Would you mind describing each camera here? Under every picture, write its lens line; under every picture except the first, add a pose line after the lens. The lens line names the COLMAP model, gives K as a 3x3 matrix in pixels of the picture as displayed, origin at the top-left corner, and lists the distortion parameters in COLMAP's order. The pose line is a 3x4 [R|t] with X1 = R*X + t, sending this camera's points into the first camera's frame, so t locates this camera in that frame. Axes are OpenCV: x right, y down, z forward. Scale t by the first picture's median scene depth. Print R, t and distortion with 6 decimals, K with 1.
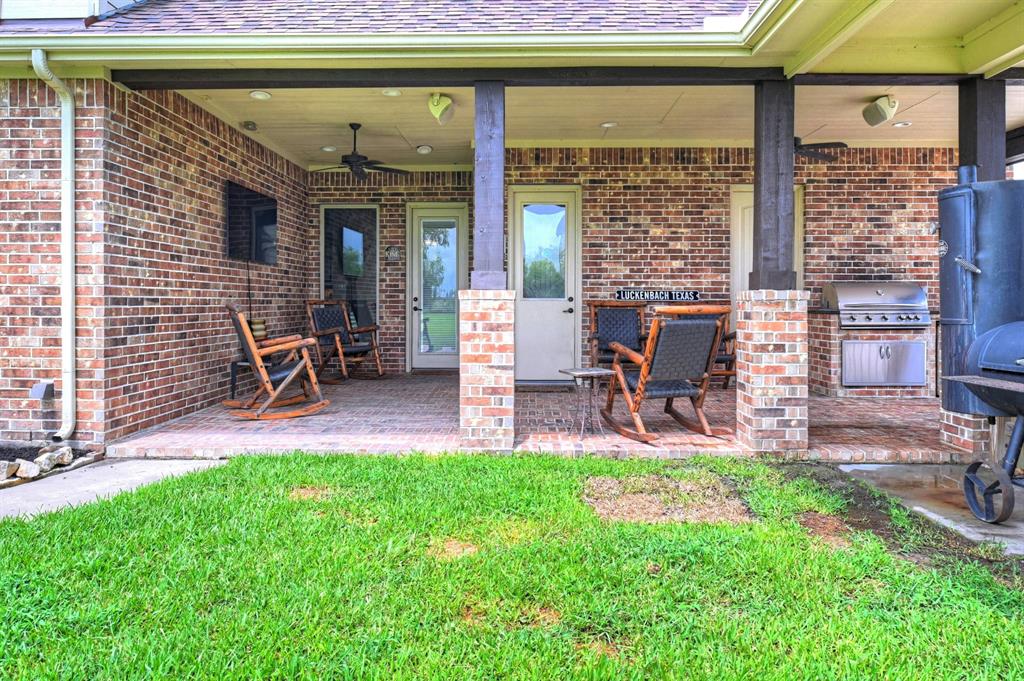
lens RADIAL K [[711.0, 0, 508.3], [0, 711.0, 290.0], [0, 0, 1]] dist [-0.004497, -0.005062]
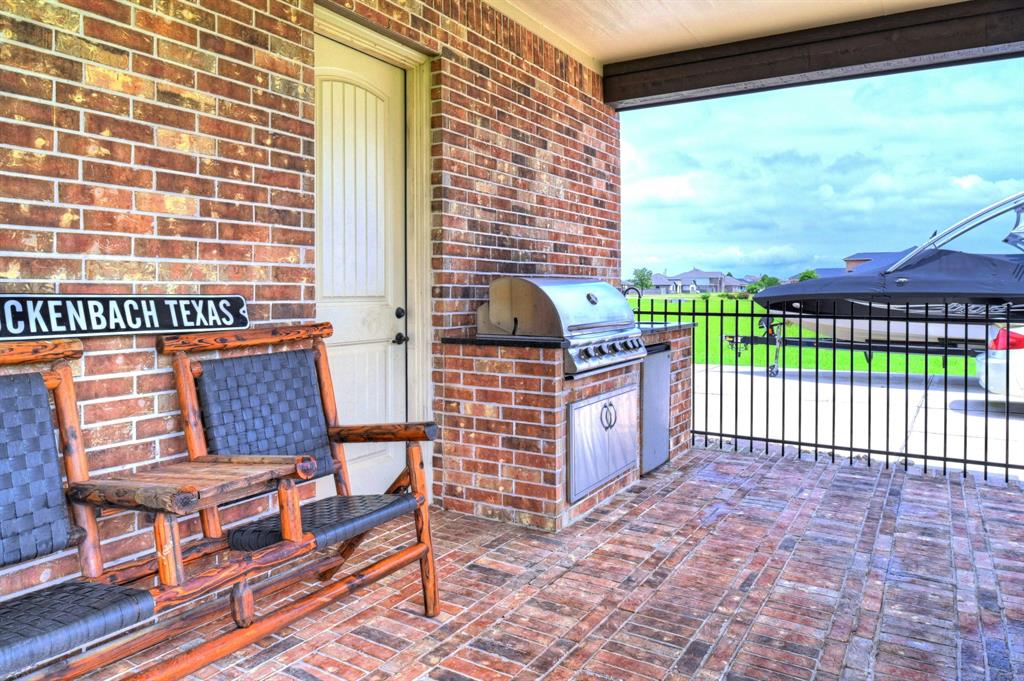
lens RADIAL K [[711.0, 0, 517.7], [0, 711.0, 300.2], [0, 0, 1]] dist [-0.004497, -0.005062]
pose [[0.491035, -0.013245, 0.871039, 0.049691], [-0.012748, 0.999668, 0.022388, -0.005758], [-0.871047, -0.022097, 0.490703, 0.734958]]
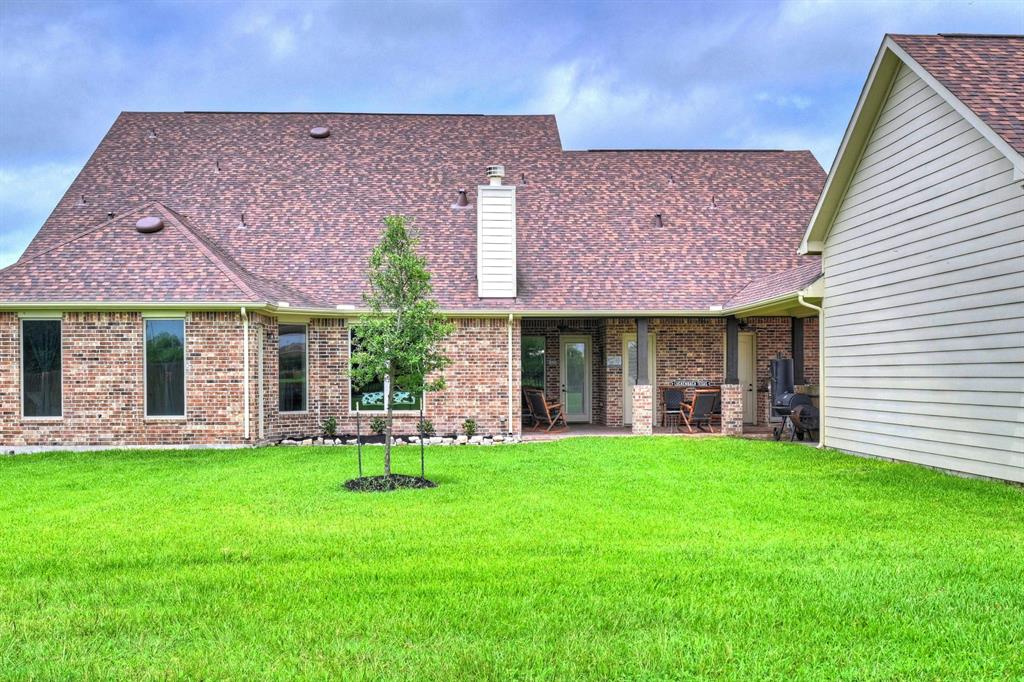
lens RADIAL K [[1073.0, 0, 512.5], [0, 1073.0, 346.7], [0, 0, 1]] dist [-0.006256, 0.000000]
pose [[0.997120, -0.006570, 0.075553, -0.585194], [0.007364, 0.999921, -0.010234, -0.076916], [-0.075480, 0.010761, 0.997089, -2.246535]]
